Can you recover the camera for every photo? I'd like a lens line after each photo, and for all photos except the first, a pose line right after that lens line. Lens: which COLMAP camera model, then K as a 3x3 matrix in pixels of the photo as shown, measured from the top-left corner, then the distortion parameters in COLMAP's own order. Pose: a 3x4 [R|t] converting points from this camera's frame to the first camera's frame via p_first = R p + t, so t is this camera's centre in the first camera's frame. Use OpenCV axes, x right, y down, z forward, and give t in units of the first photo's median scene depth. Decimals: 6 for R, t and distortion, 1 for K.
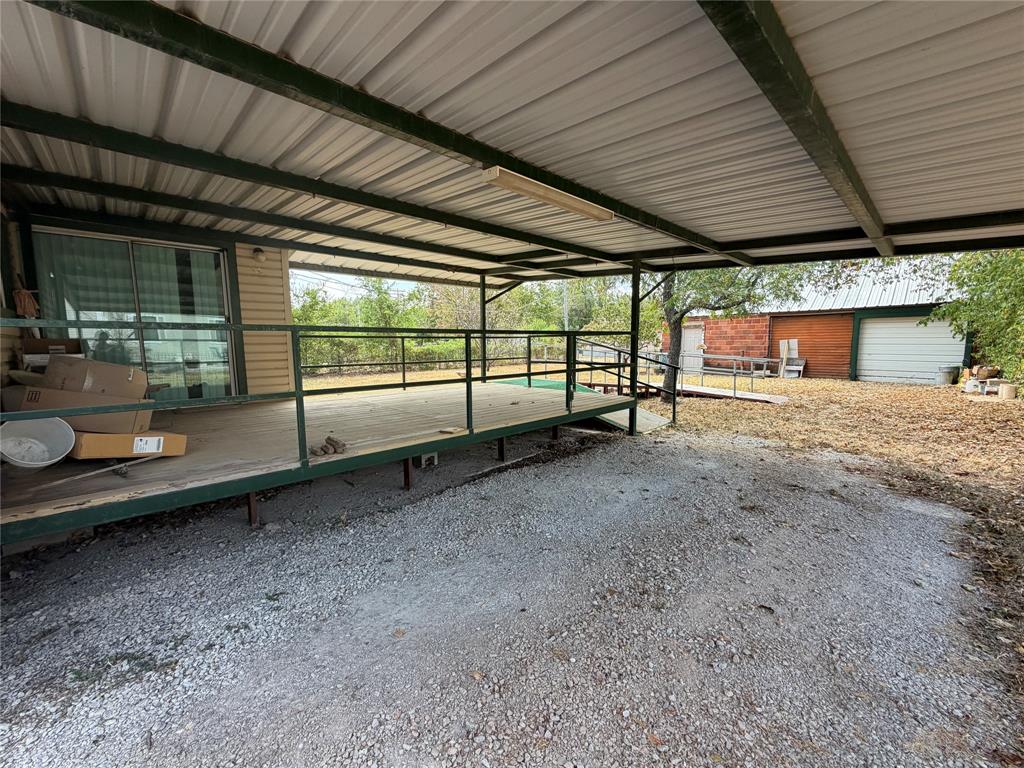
lens RADIAL K [[416.8, 0, 512.6], [0, 416.8, 385.8], [0, 0, 1]] dist [-0.000546, -0.000049]
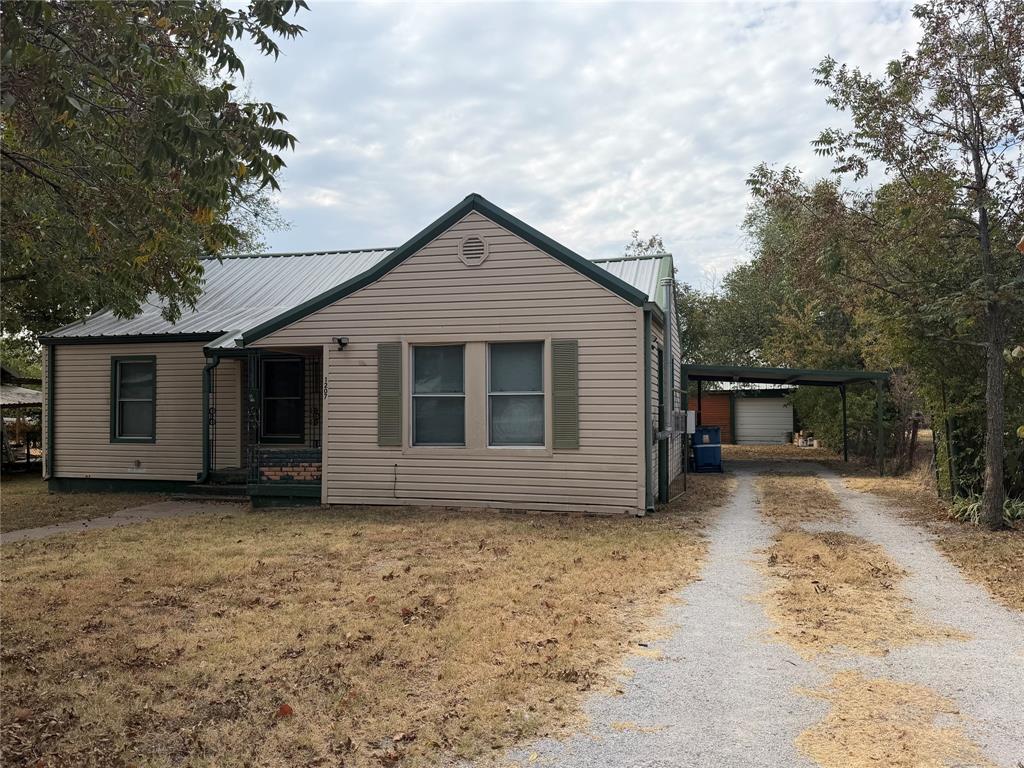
lens RADIAL K [[808.0, 0, 512.3], [0, 808.0, 384.1], [0, 0, 1]] dist [0.000359, 0.000022]
pose [[0.864378, 0.015708, 0.502596, -1.309895], [0.052996, 0.991100, -0.122118, 0.088665], [-0.500041, 0.132192, 0.855853, -1.046320]]
